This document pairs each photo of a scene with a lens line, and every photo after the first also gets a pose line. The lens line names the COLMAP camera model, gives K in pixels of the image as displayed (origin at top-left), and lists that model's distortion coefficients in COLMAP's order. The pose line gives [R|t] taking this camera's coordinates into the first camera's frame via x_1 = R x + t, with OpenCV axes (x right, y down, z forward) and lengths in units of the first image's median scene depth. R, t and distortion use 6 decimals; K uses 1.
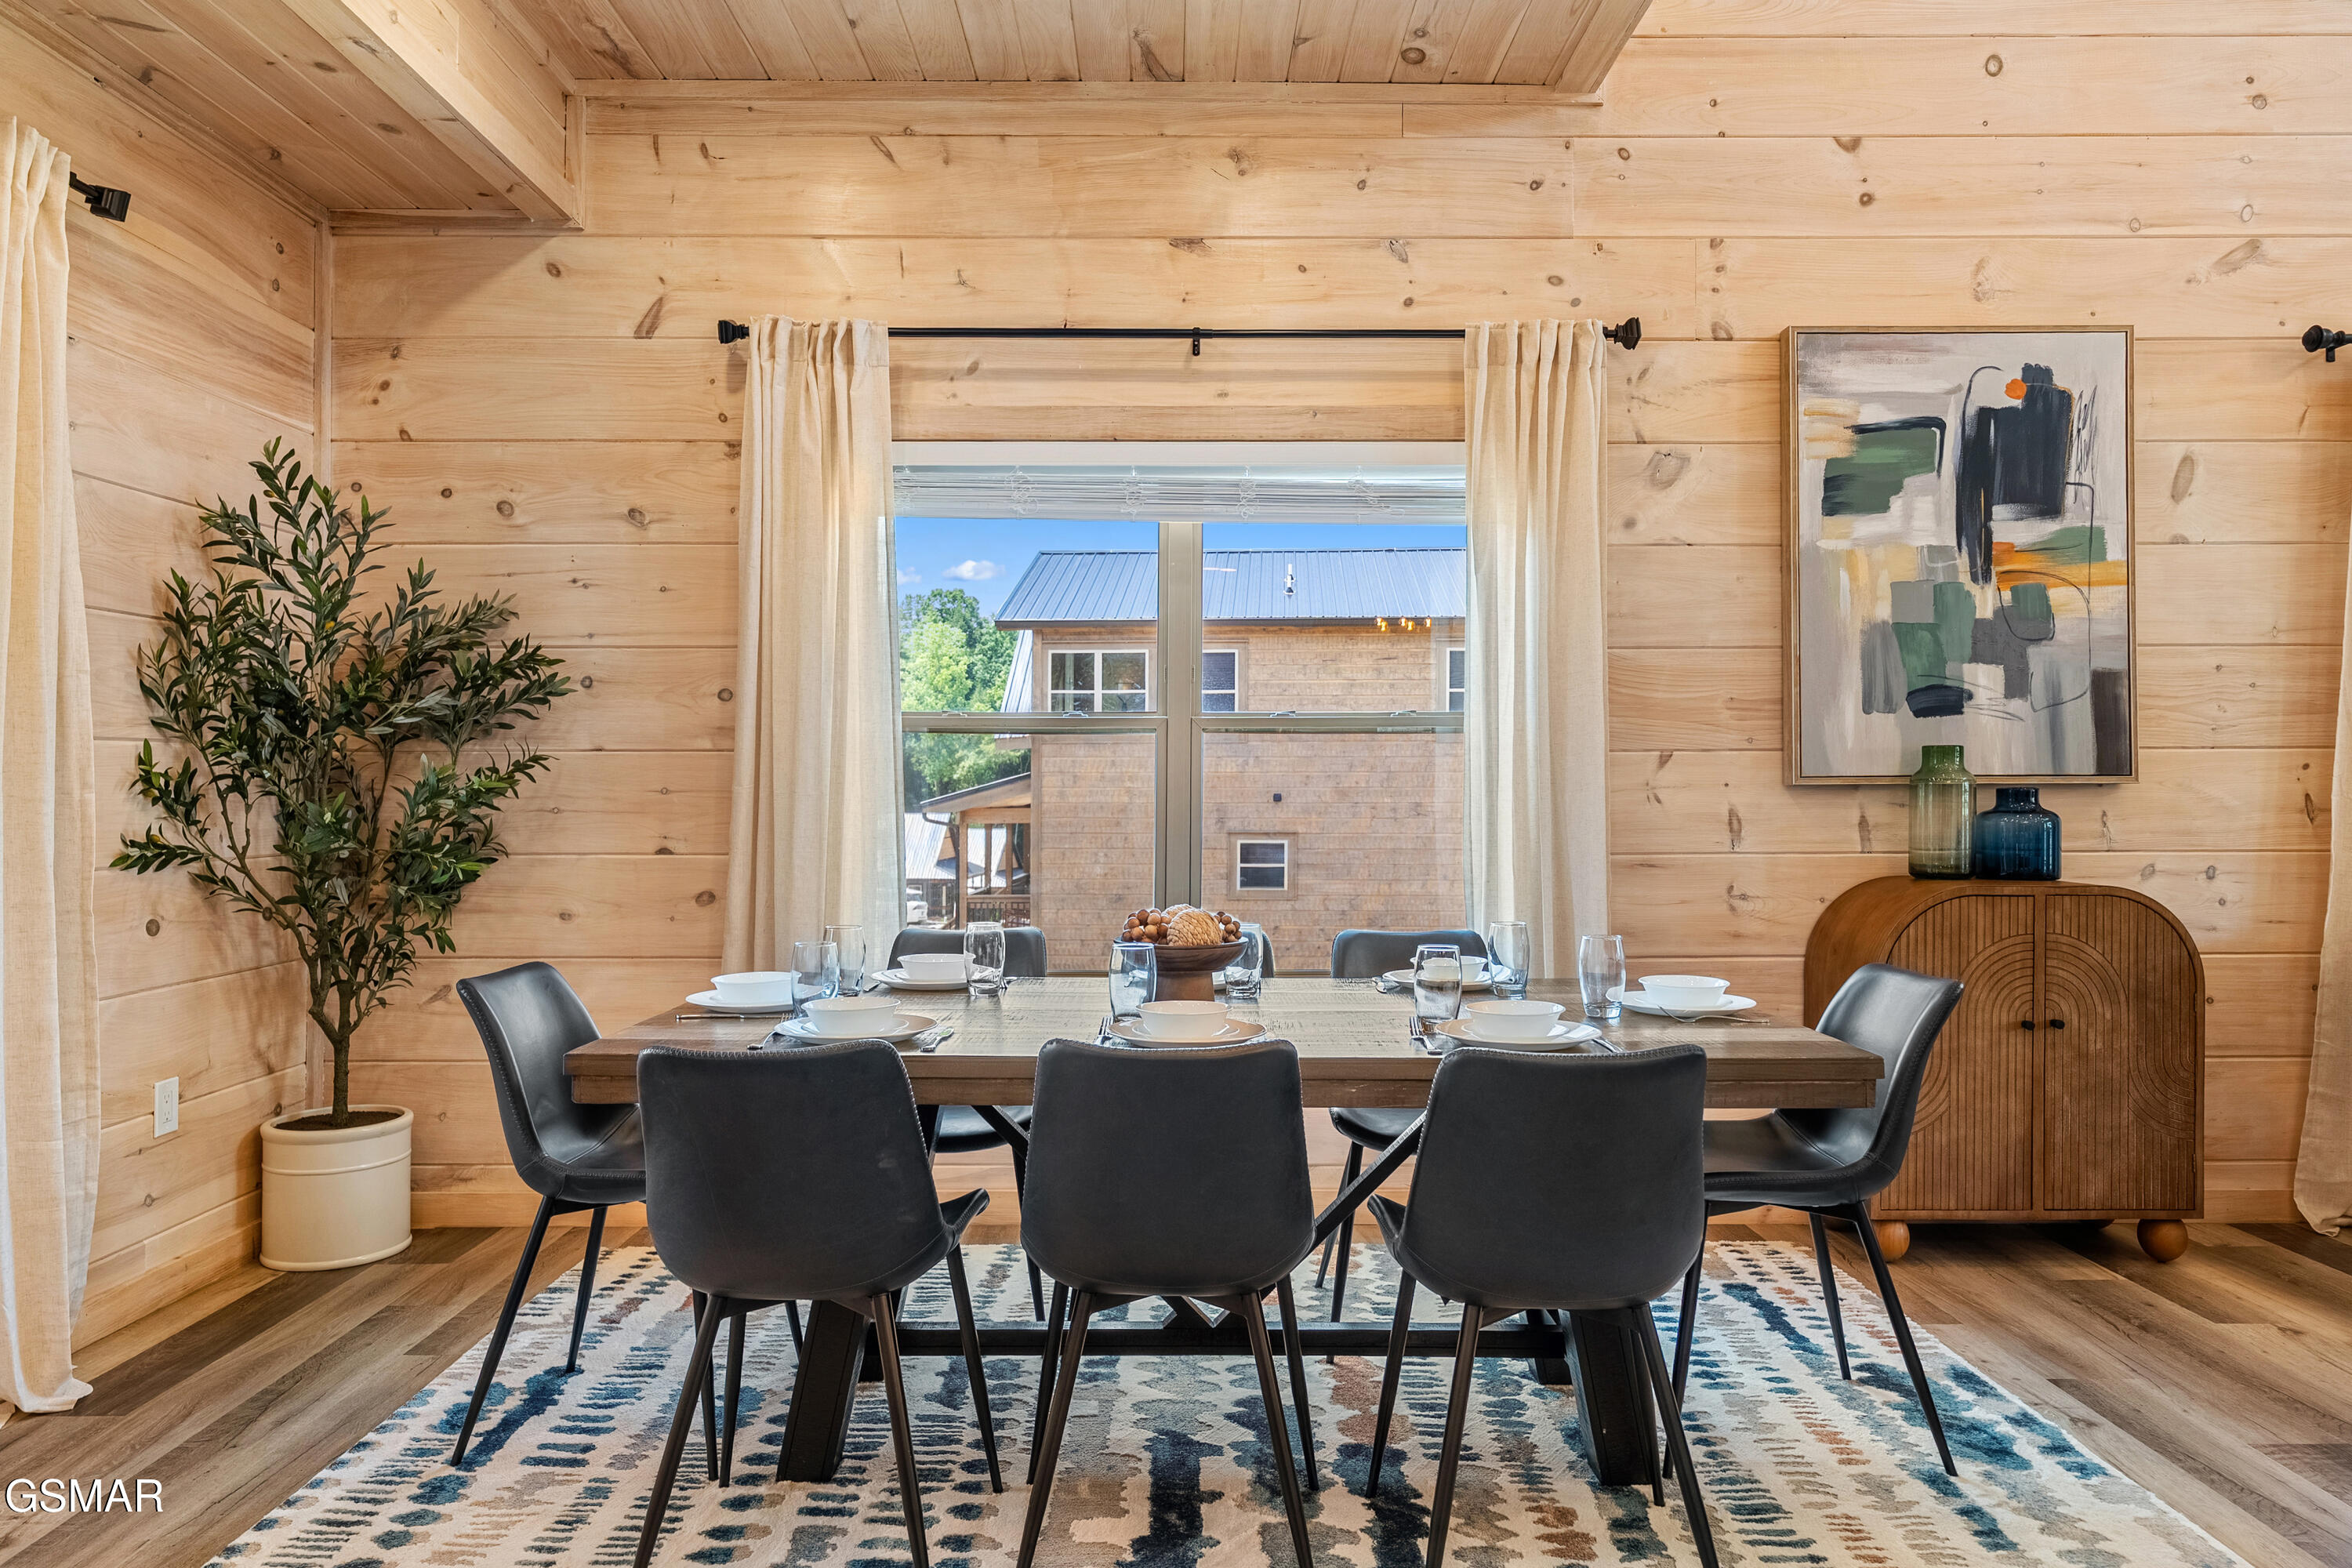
lens RADIAL K [[1532.9, 0, 1176.0], [0, 1532.9, 784.0], [0, 0, 1]] dist [-0.001951, 0.000463]
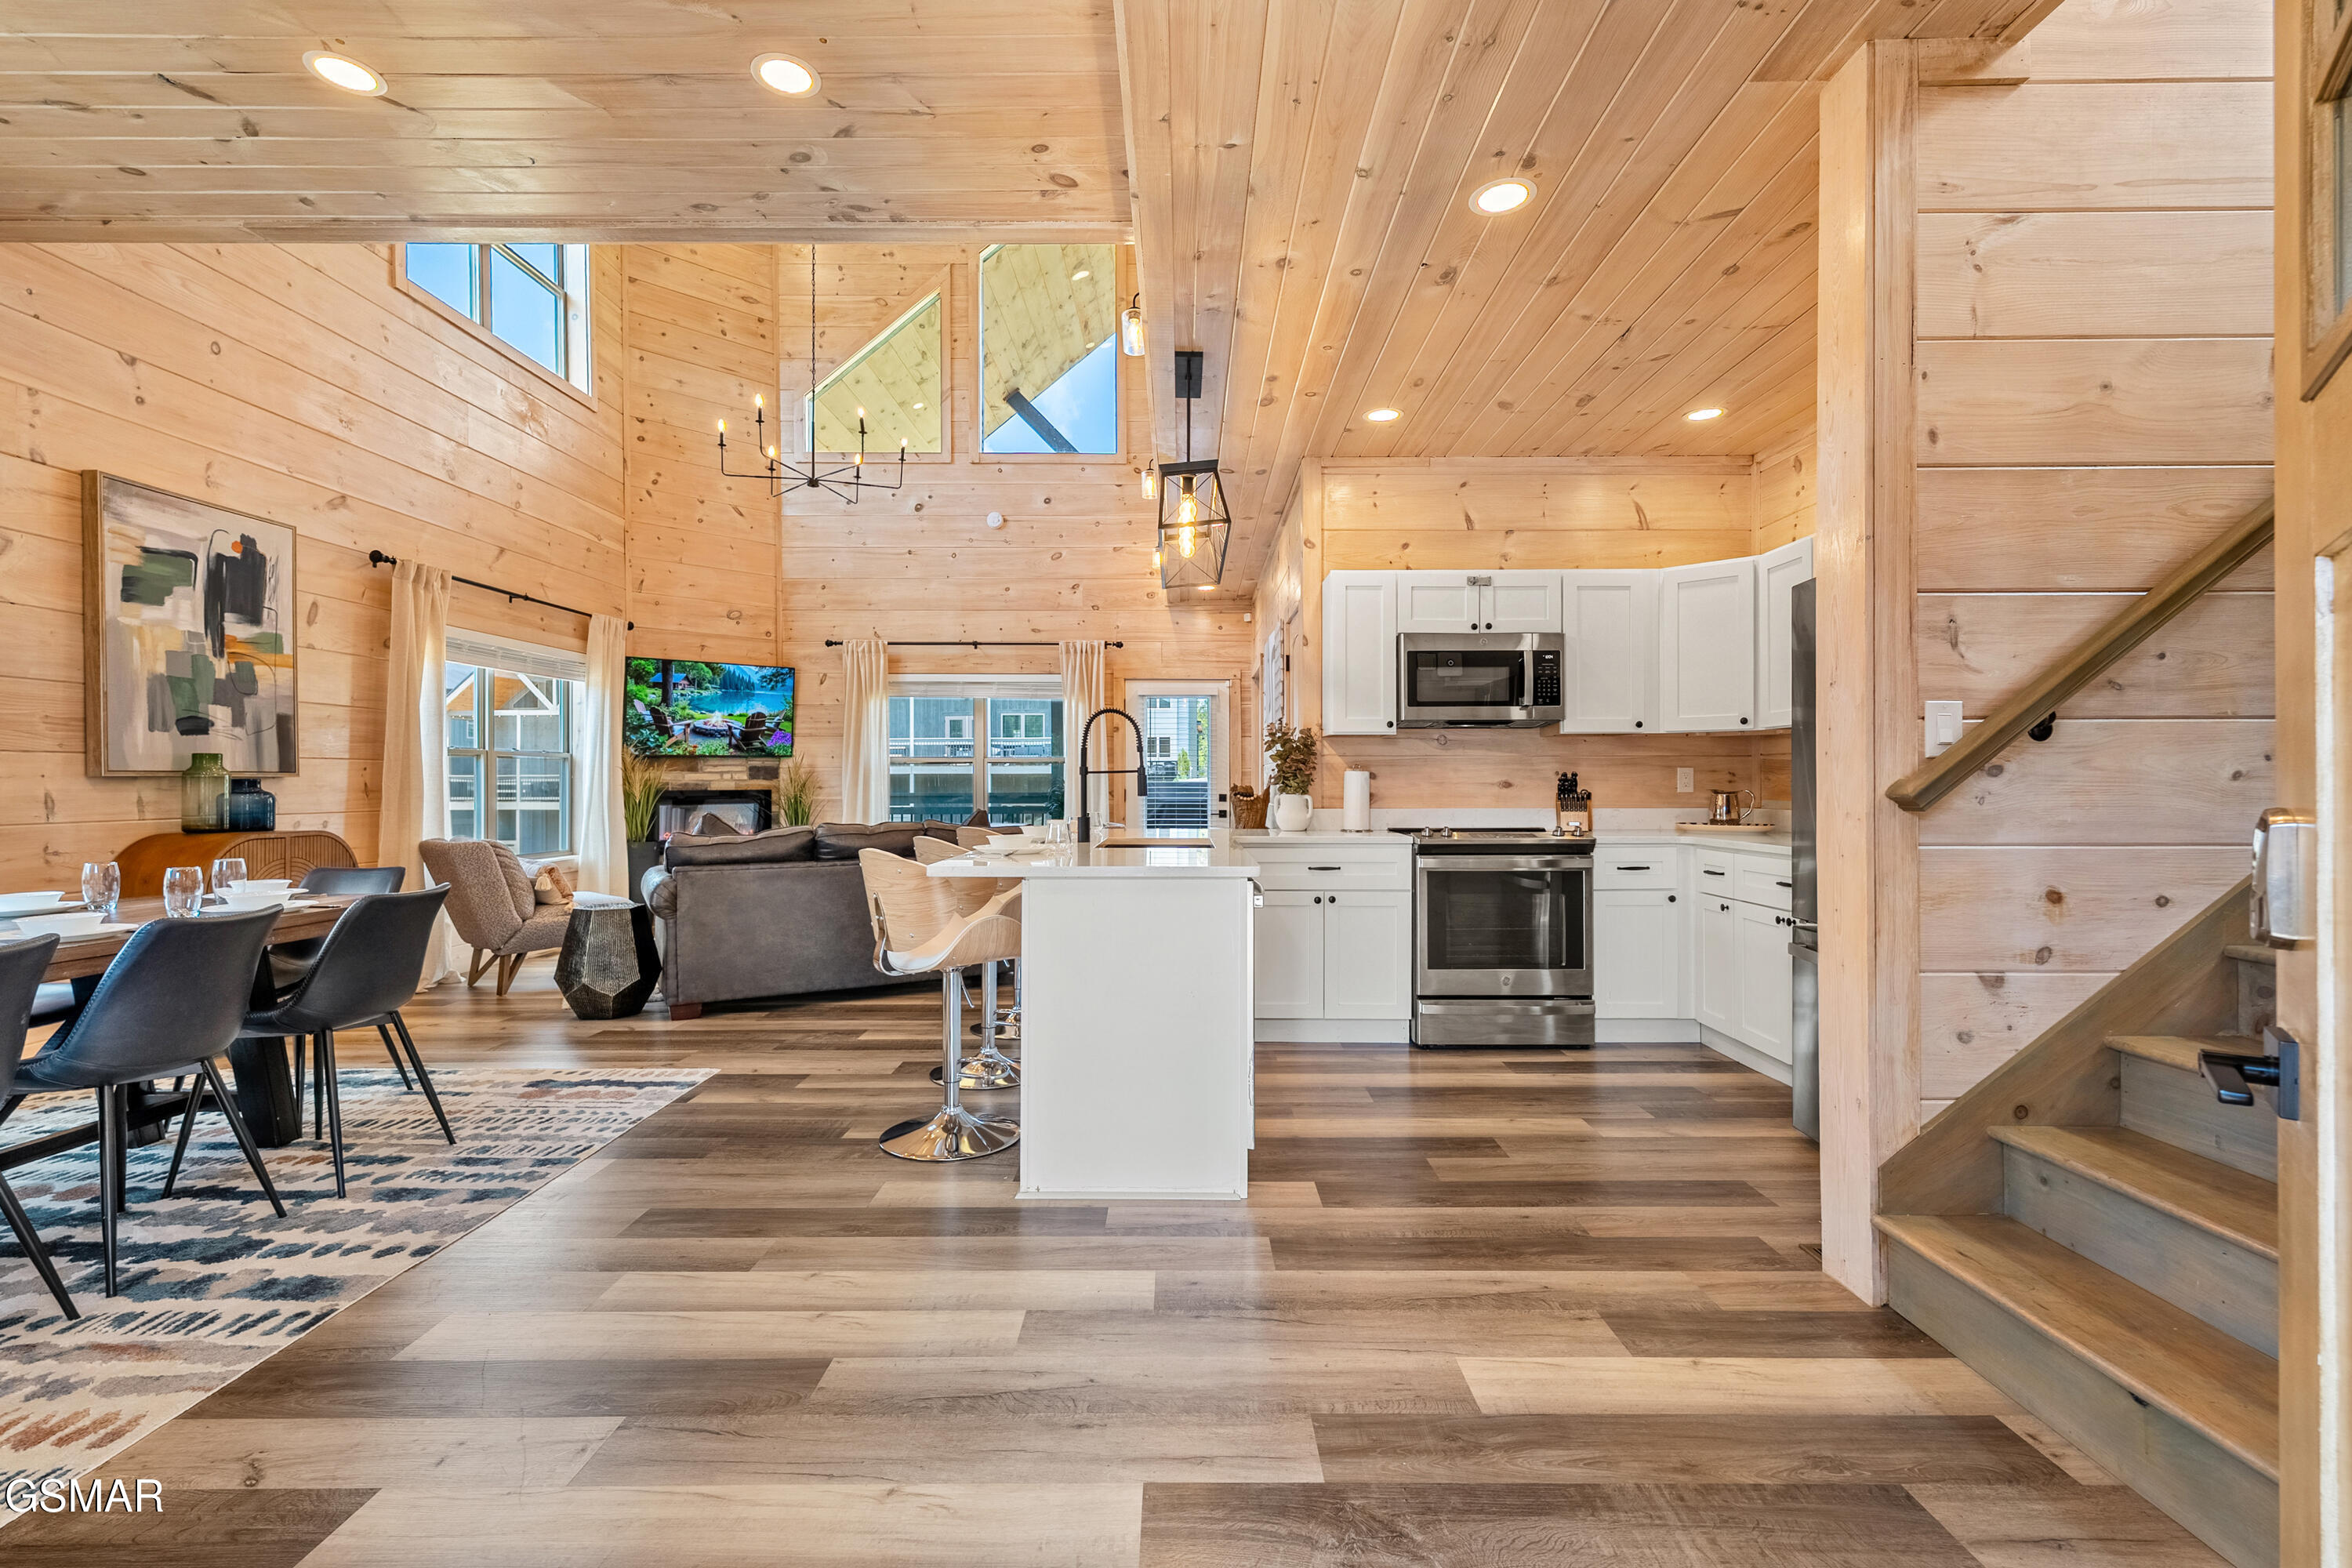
lens RADIAL K [[1039.8, 0, 1182.3], [0, 1039.8, 777.9], [0, 0, 1]] dist [0.002705, 0.000603]
pose [[0.007042, 0.005771, 0.999959, -0.612204], [0.001255, 0.999983, -0.005780, 0.009336], [-0.999974, 0.001296, 0.007034, -0.068420]]
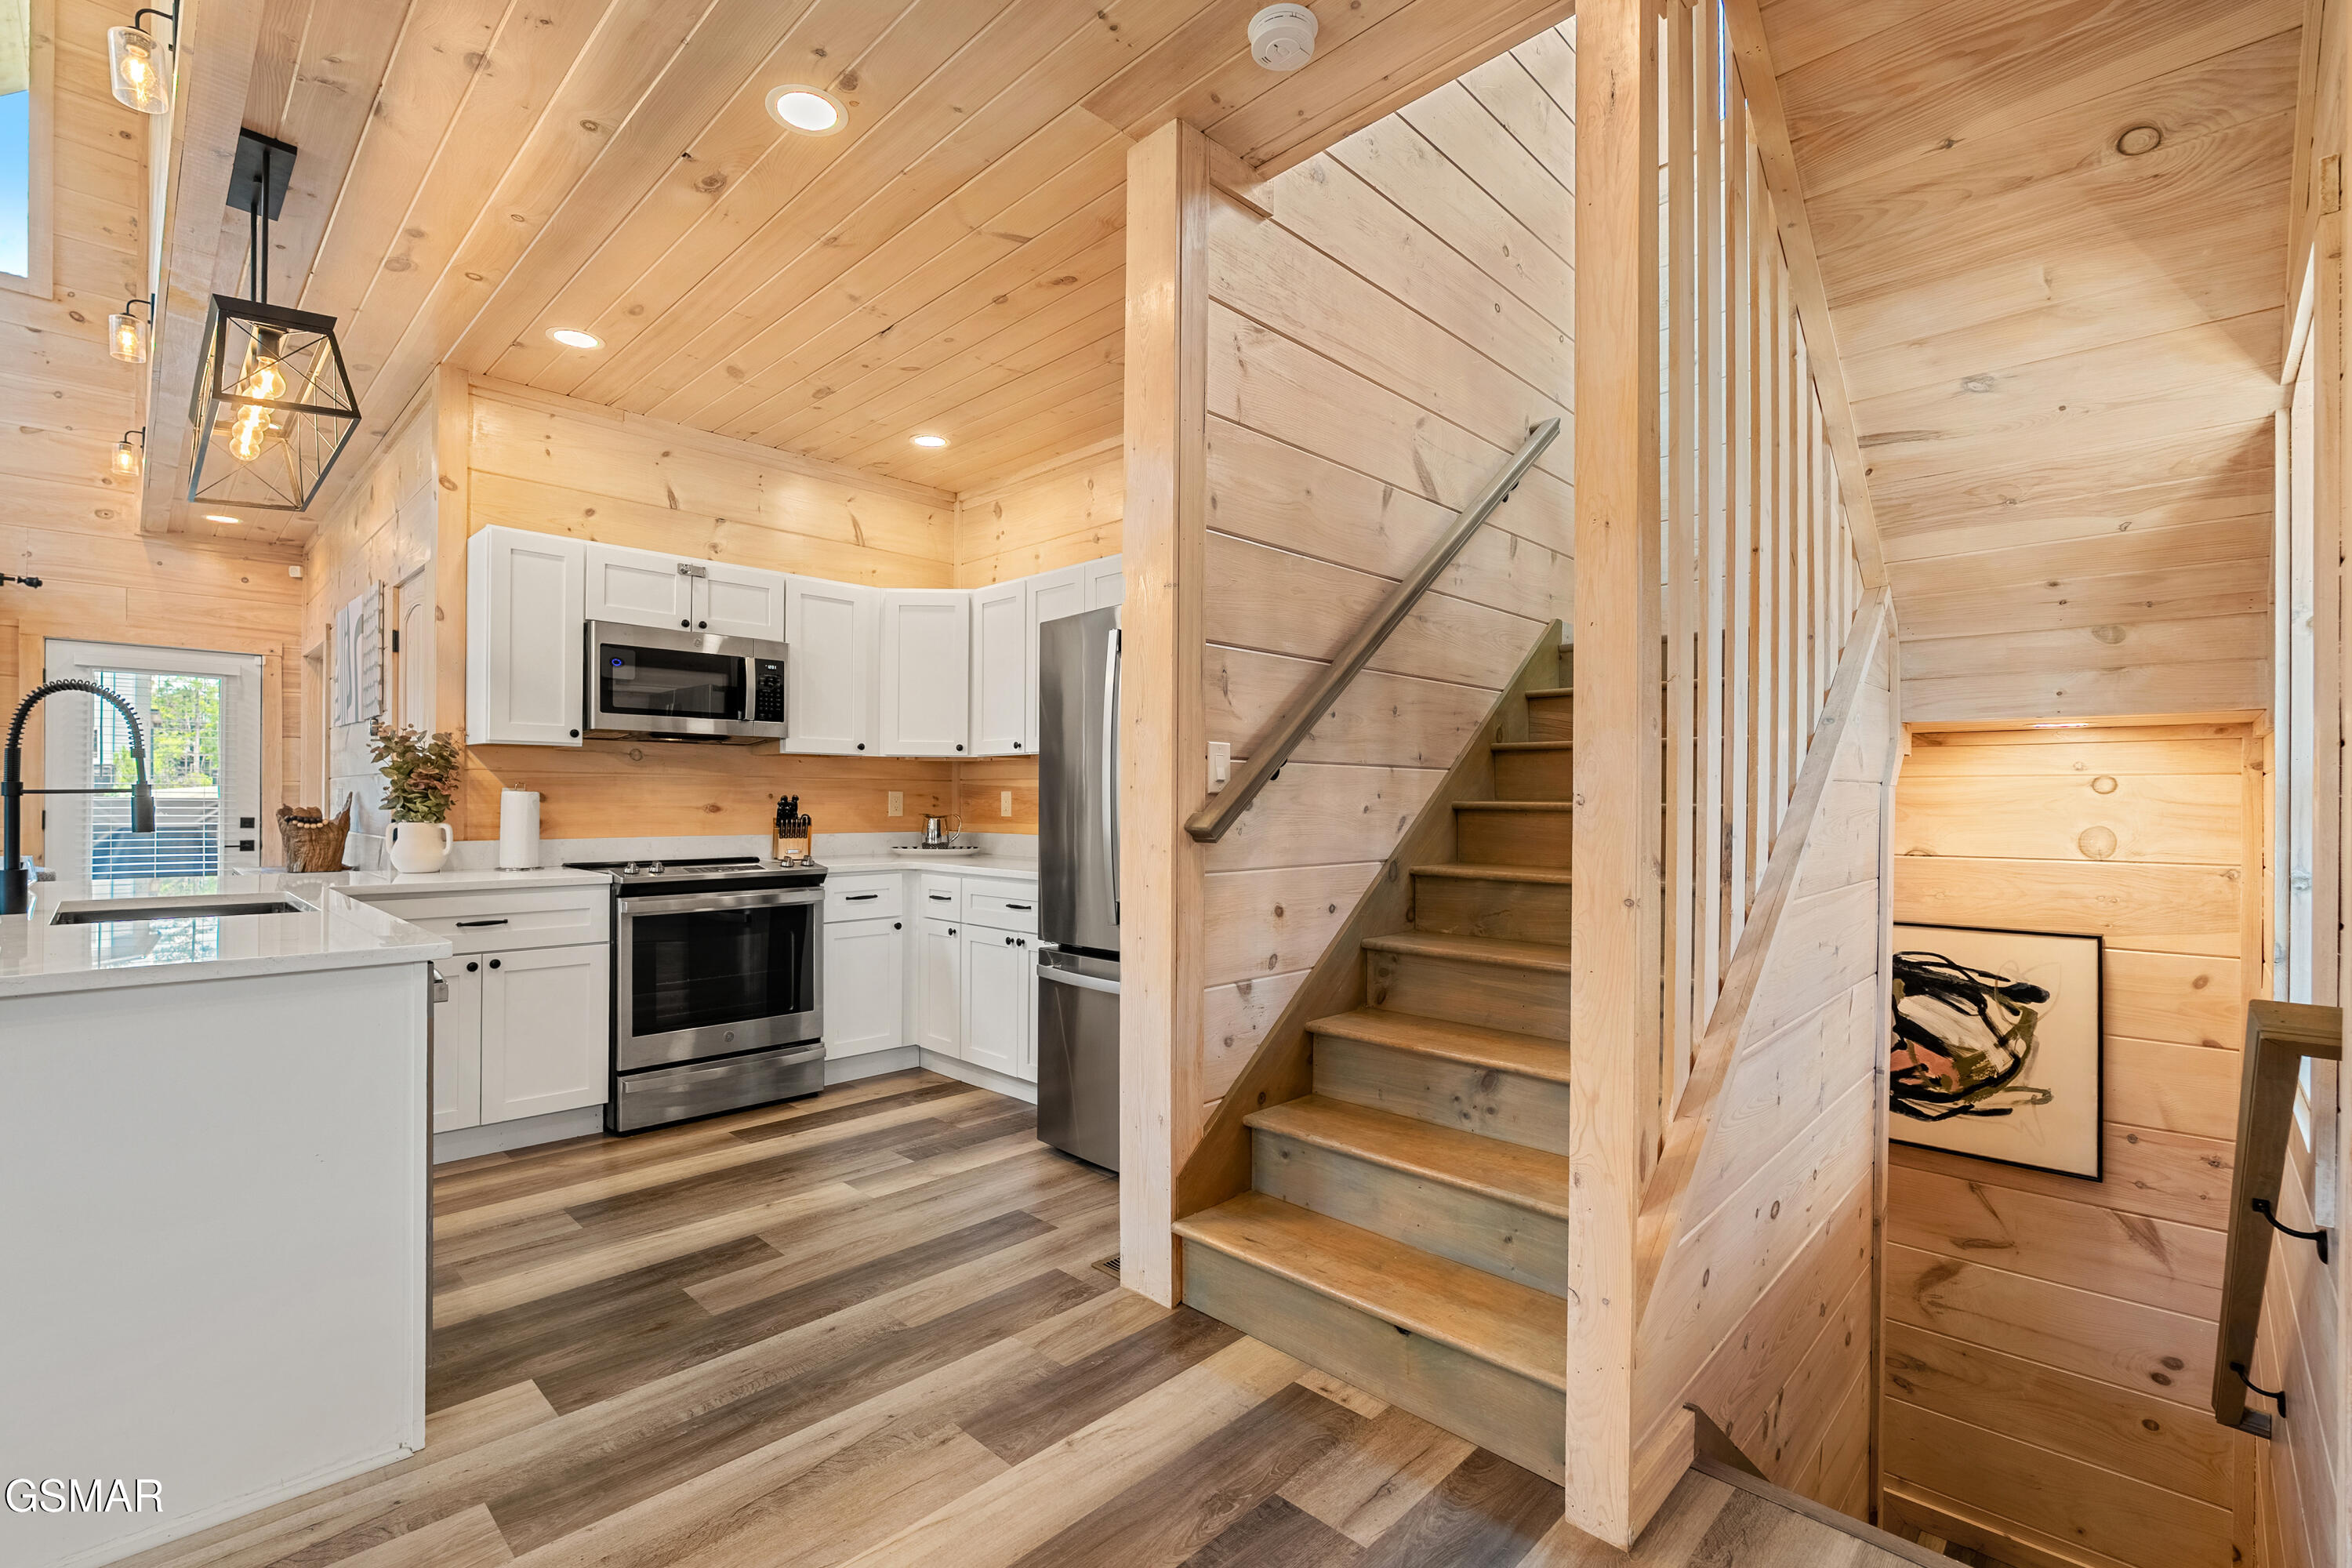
lens RADIAL K [[1035.2, 0, 1171.3], [0, 1035.2, 799.3], [0, 0, 1]] dist [-0.004180, -0.000220]
pose [[-0.710637, -0.002120, 0.703555, -0.465979], [-0.004702, 0.999987, -0.001736, 0.000494], [-0.703543, -0.004541, -0.710639, -0.014072]]
